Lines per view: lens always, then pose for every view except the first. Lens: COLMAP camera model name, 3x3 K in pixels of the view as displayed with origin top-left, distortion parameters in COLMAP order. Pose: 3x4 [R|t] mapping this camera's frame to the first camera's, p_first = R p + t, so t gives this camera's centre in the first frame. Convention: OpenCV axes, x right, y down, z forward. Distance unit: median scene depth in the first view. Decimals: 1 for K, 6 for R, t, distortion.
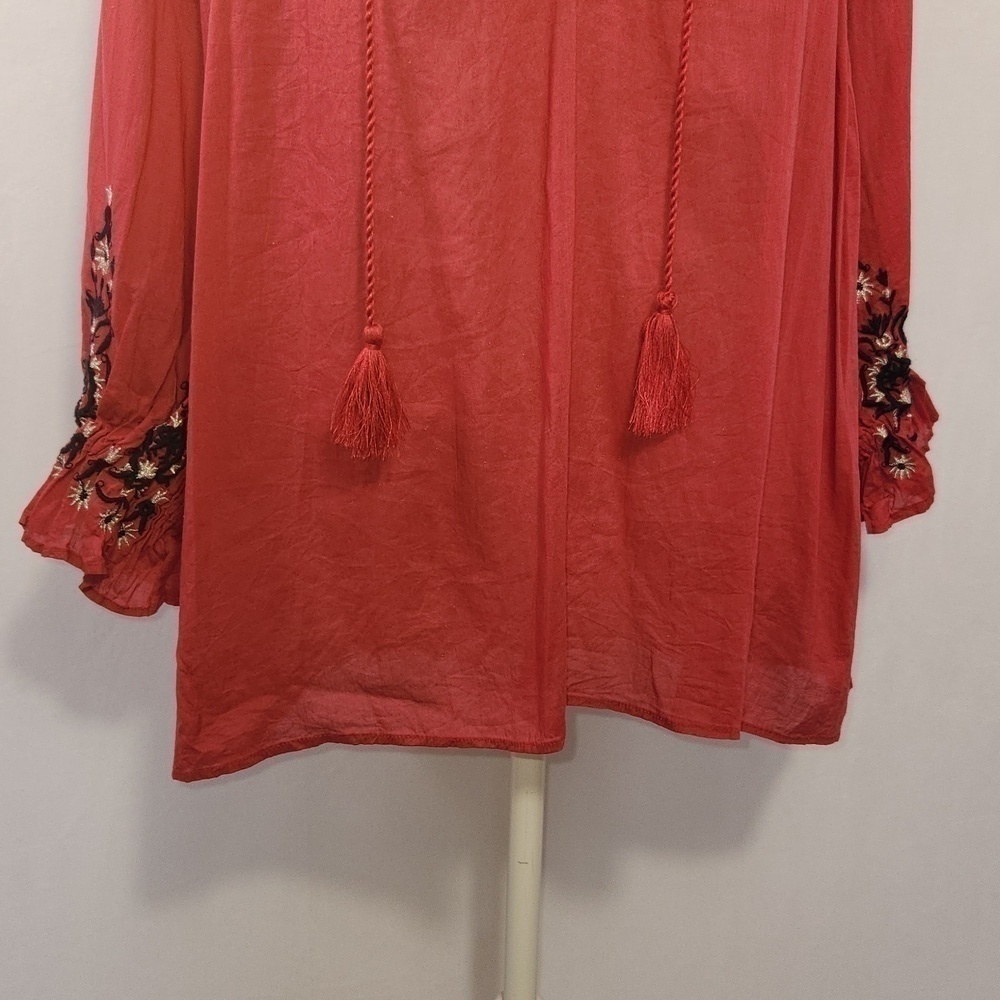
lens RADIAL K [[1488.1, 0, 523.2], [0, 1488.1, 525.9], [0, 0, 1]] dist [0.083526, 0.000000]
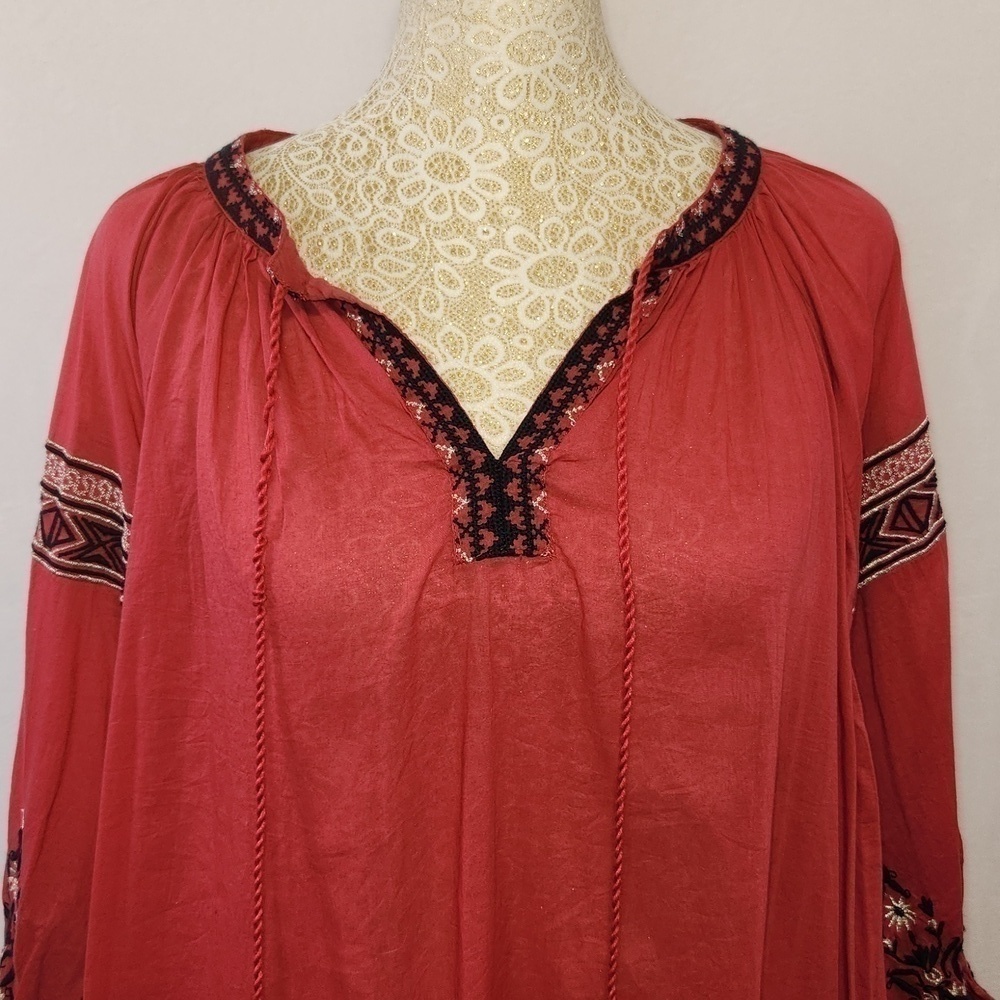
lens RADIAL K [[1488.1, 0, 499.2], [0, 1488.1, 514.0], [0, 0, 1]] dist [0.083526, 0.000000]
pose [[0.987162, 0.023633, -0.157967, 0.146110], [-0.044214, 0.990779, -0.128073, -0.292578], [0.153483, 0.133413, 0.979104, 0.123820]]
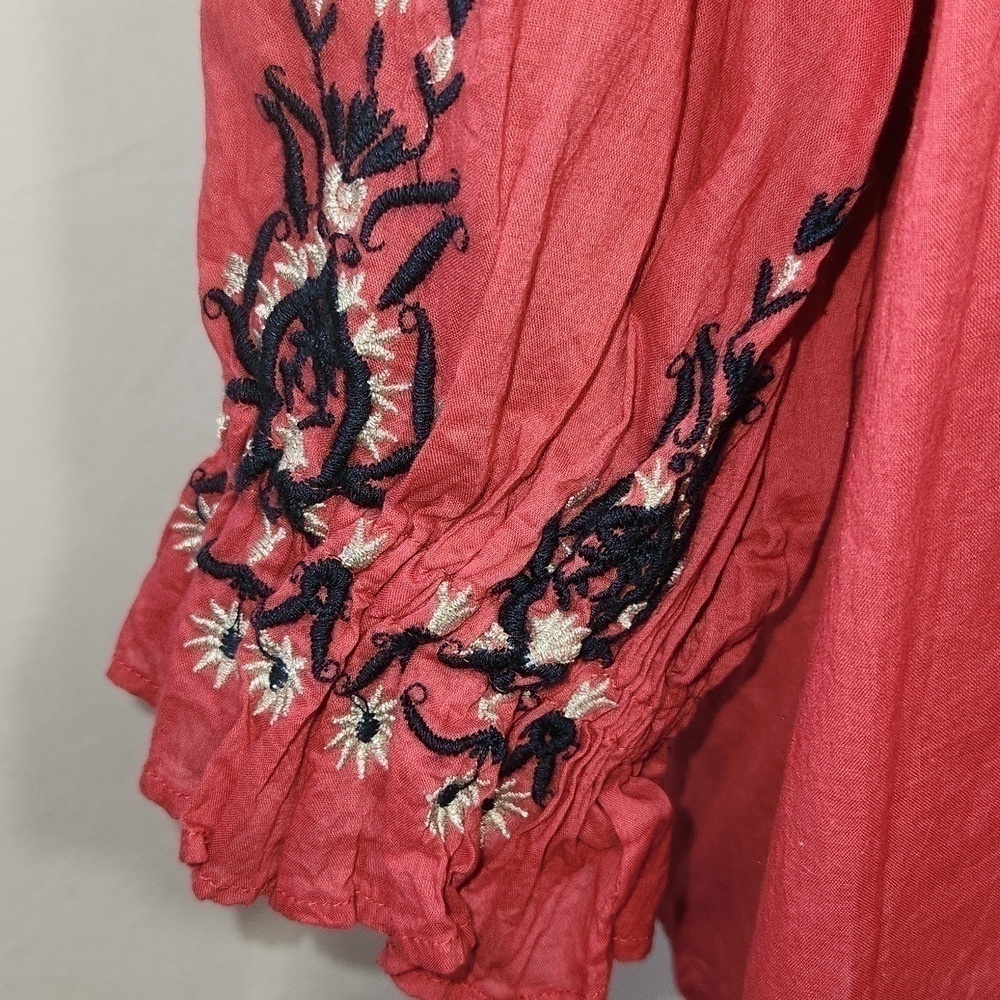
lens RADIAL K [[1488.1, 0, 499.2], [0, 1488.1, 502.6], [0, 0, 1]] dist [0.083526, 0.000000]
pose [[0.985173, -0.086748, -0.148016, -0.218331], [0.104419, 0.987732, 0.116113, -0.103912], [0.136128, -0.129847, 0.982145, 0.710613]]
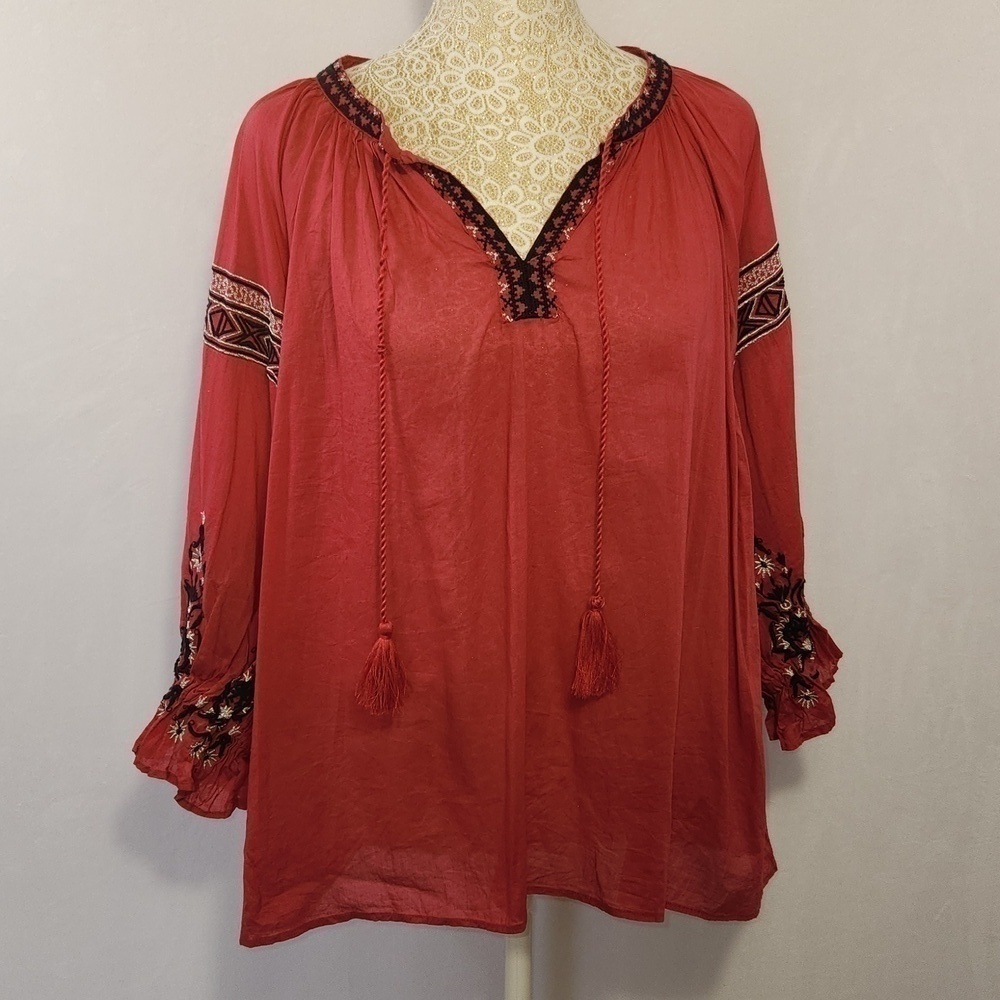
lens RADIAL K [[1488.1, 0, 506.3], [0, 1488.1, 527.7], [0, 0, 1]] dist [0.083526, 0.000000]
pose [[0.998040, -0.002152, -0.062547, 0.089992], [-0.002197, 0.997588, -0.069377, -0.112874], [0.062546, 0.069378, 0.995628, -0.353060]]
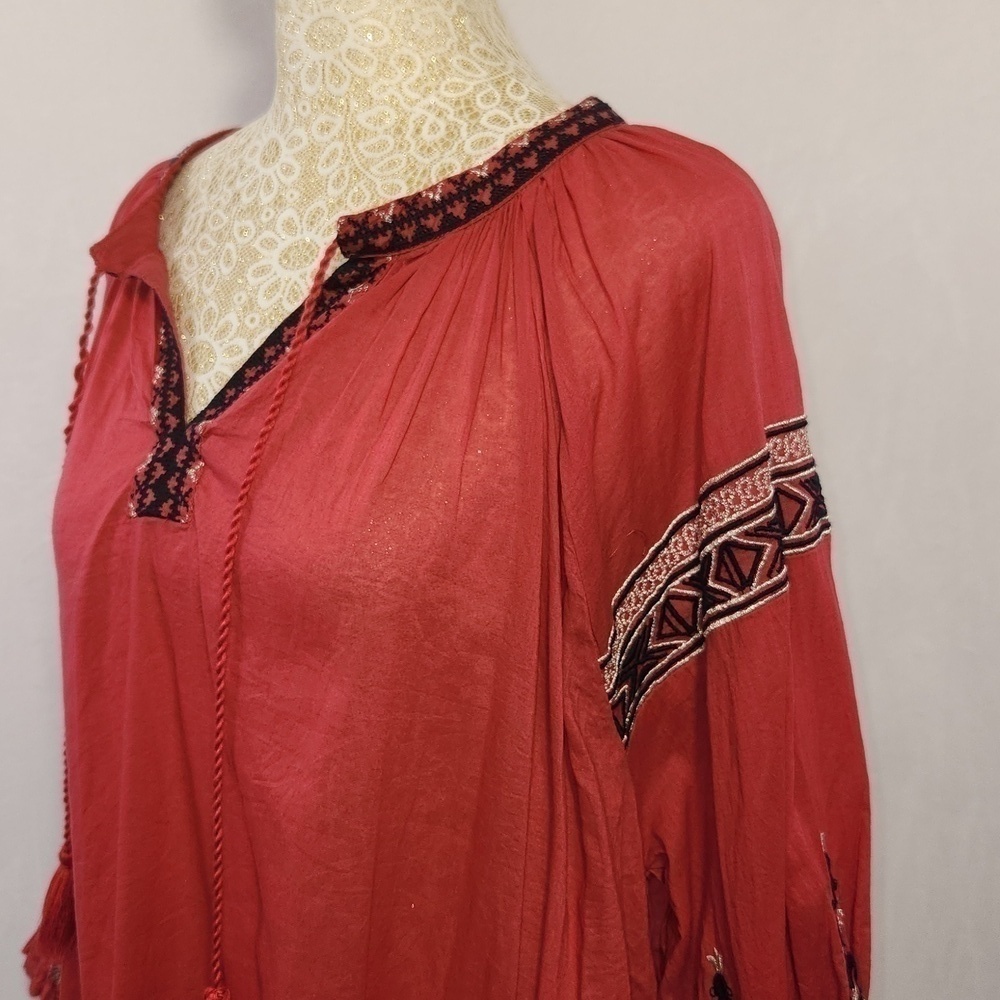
lens RADIAL K [[1572.0, 0, 436.0], [0, 1572.0, 471.7], [0, 0, 1]] dist [0.175849, 0.000000]
pose [[0.594231, 0.139514, -0.792102, 0.763959], [-0.258349, 0.965761, -0.023712, -0.404635], [0.761673, 0.218729, 0.609928, 0.437760]]
